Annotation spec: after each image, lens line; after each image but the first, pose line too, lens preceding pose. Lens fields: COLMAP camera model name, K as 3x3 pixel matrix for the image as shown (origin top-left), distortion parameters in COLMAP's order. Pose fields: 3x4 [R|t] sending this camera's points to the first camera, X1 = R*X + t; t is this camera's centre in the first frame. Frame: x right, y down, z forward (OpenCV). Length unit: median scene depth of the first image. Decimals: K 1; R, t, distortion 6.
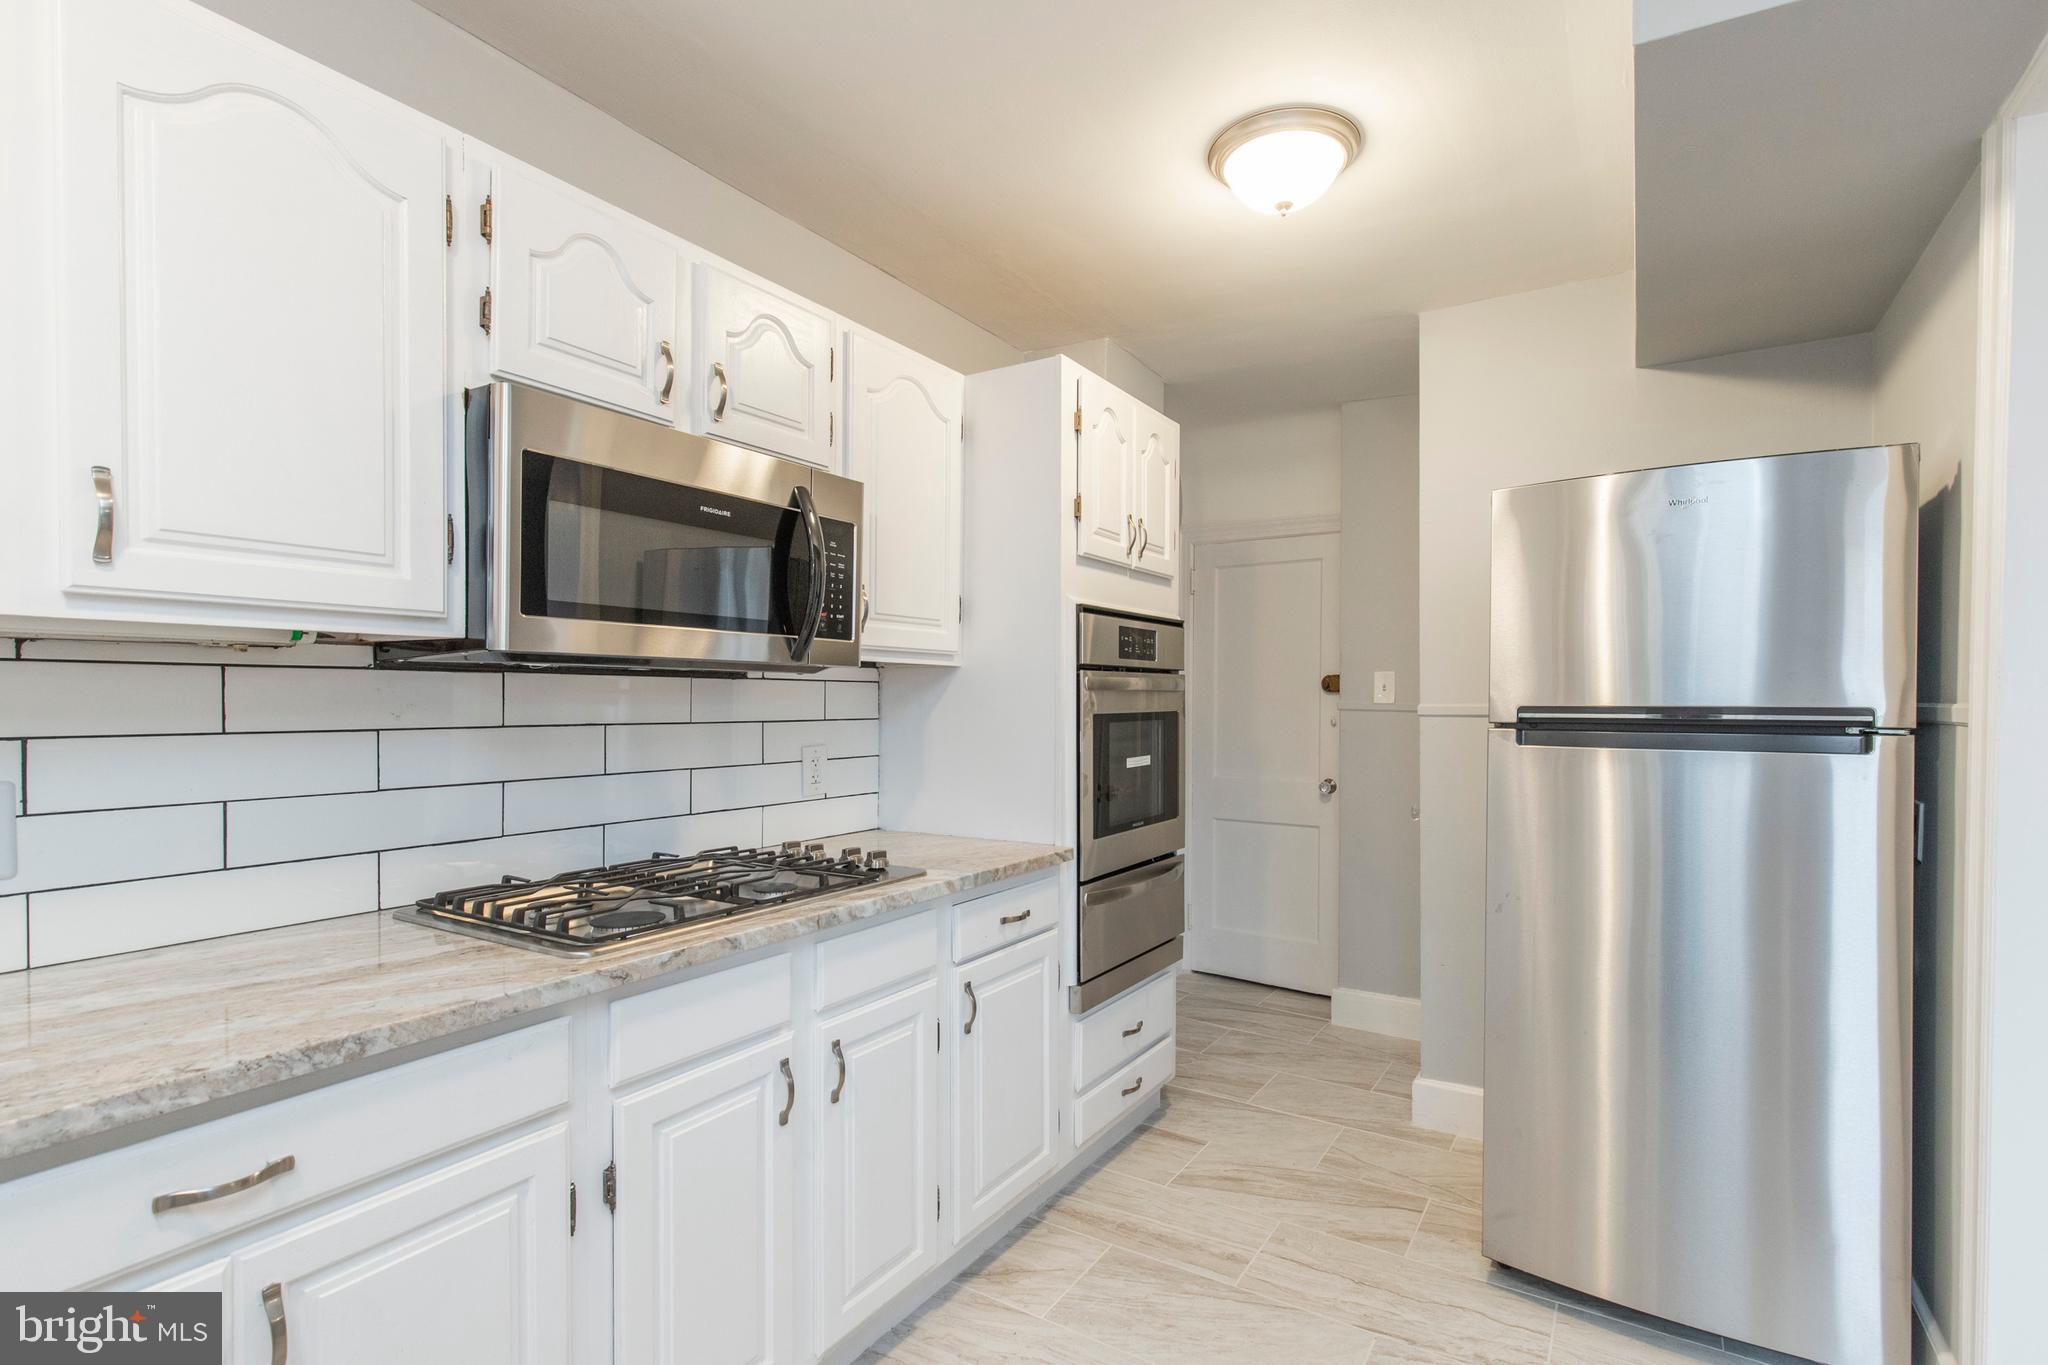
lens RADIAL K [[932.4, 0, 1026.1], [0, 932.4, 715.3], [0, 0, 1]] dist [0.006975, -0.003016]
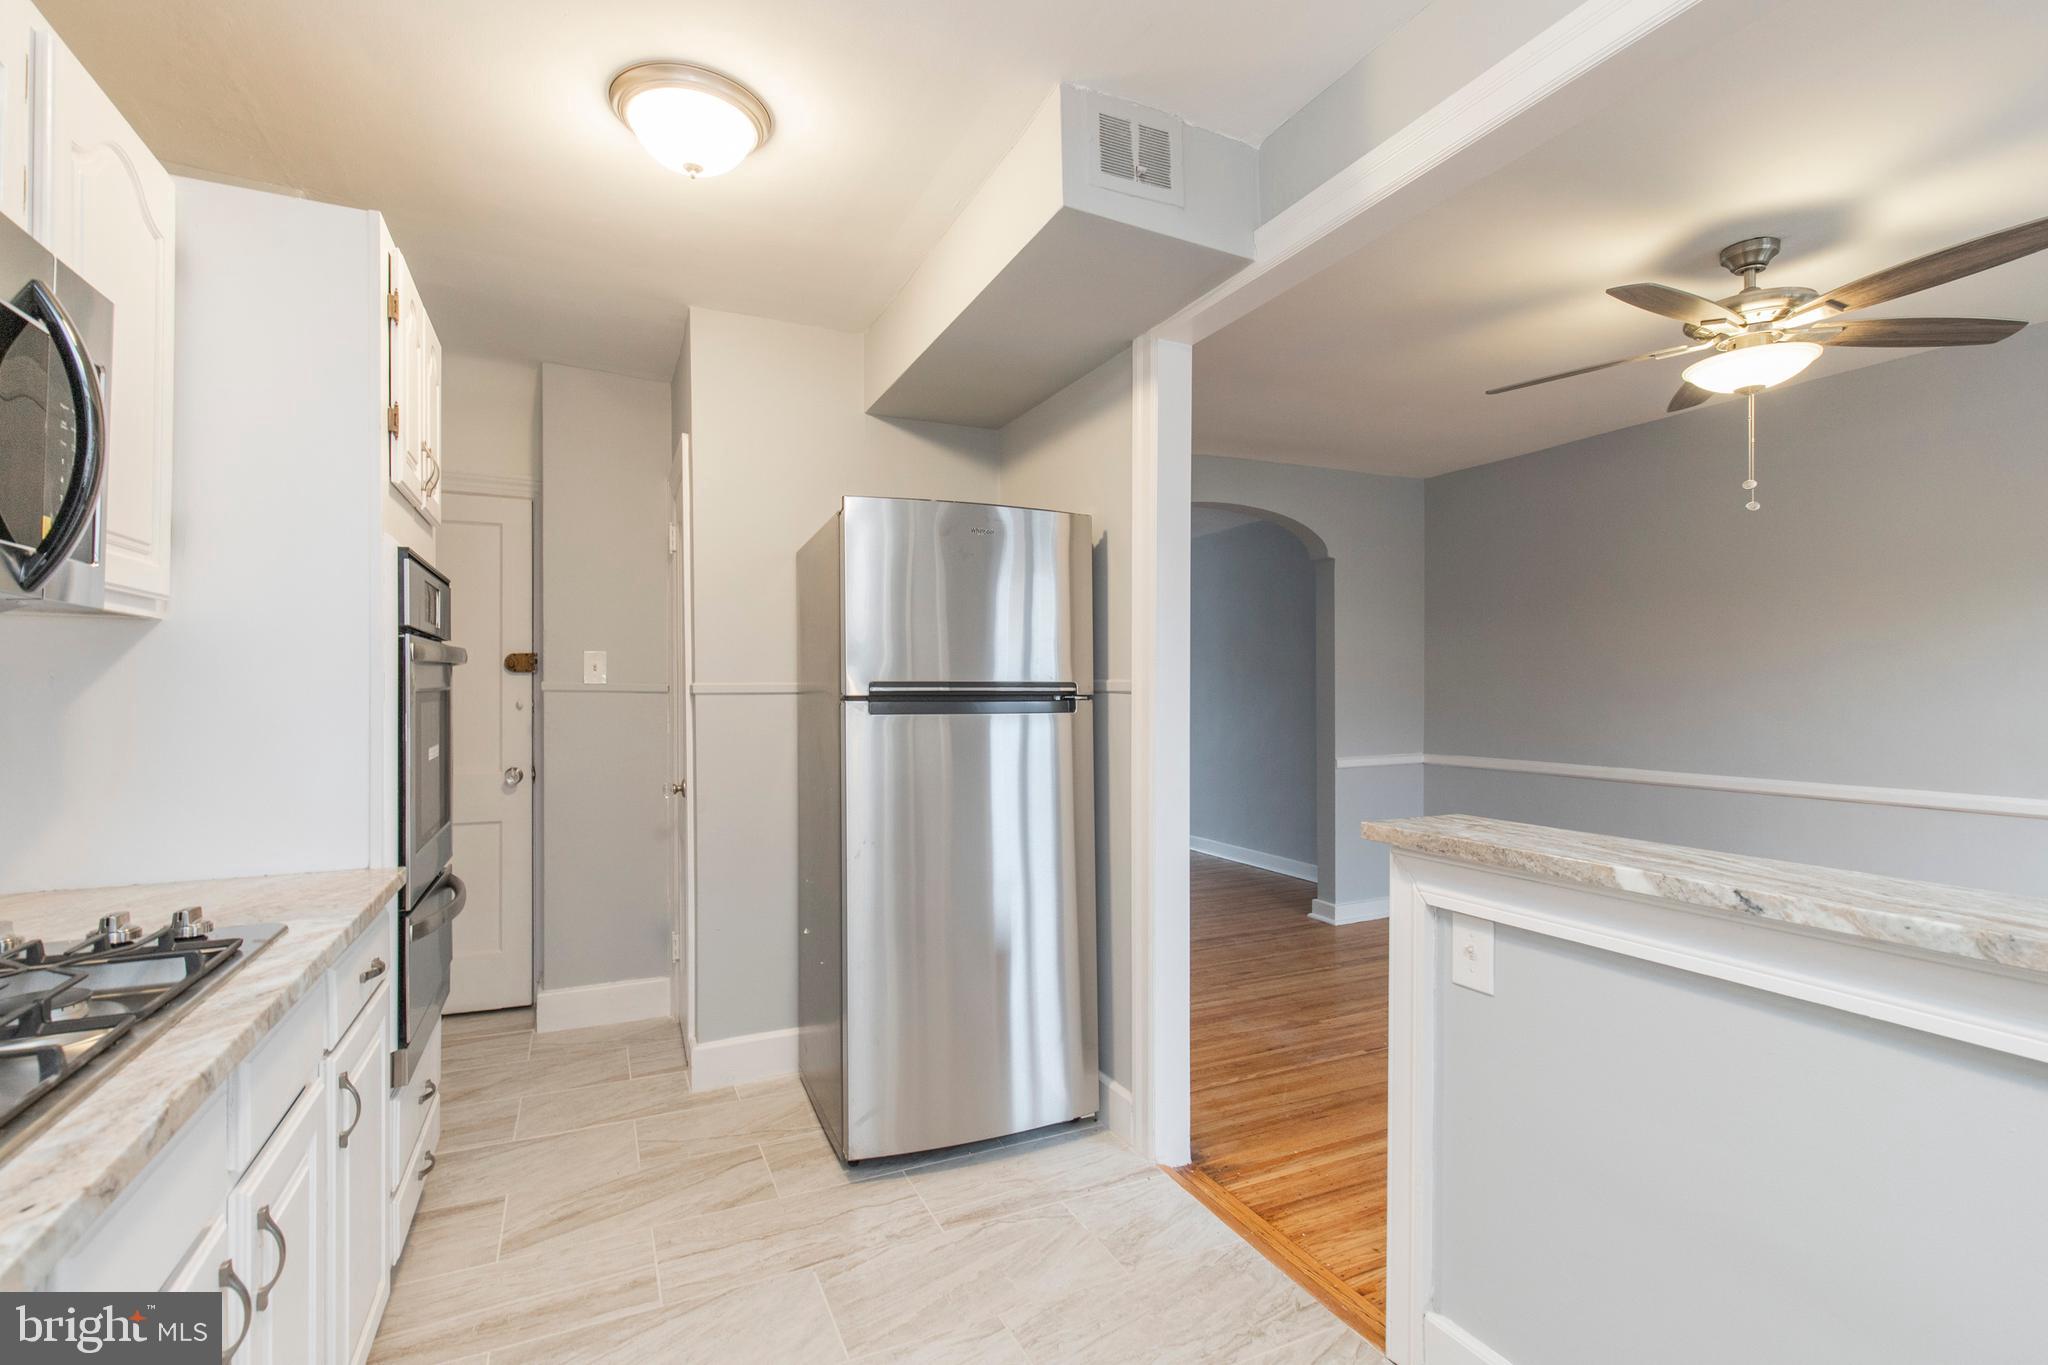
lens RADIAL K [[932.4, 0, 1021.9], [0, 932.4, 691.6], [0, 0, 1]] dist [0.006975, -0.003016]
pose [[0.556637, -0.003327, 0.830749, -0.296378], [0.012480, 0.999913, -0.004358, 0.008536], [-0.830662, 0.012794, 0.556630, 0.154018]]
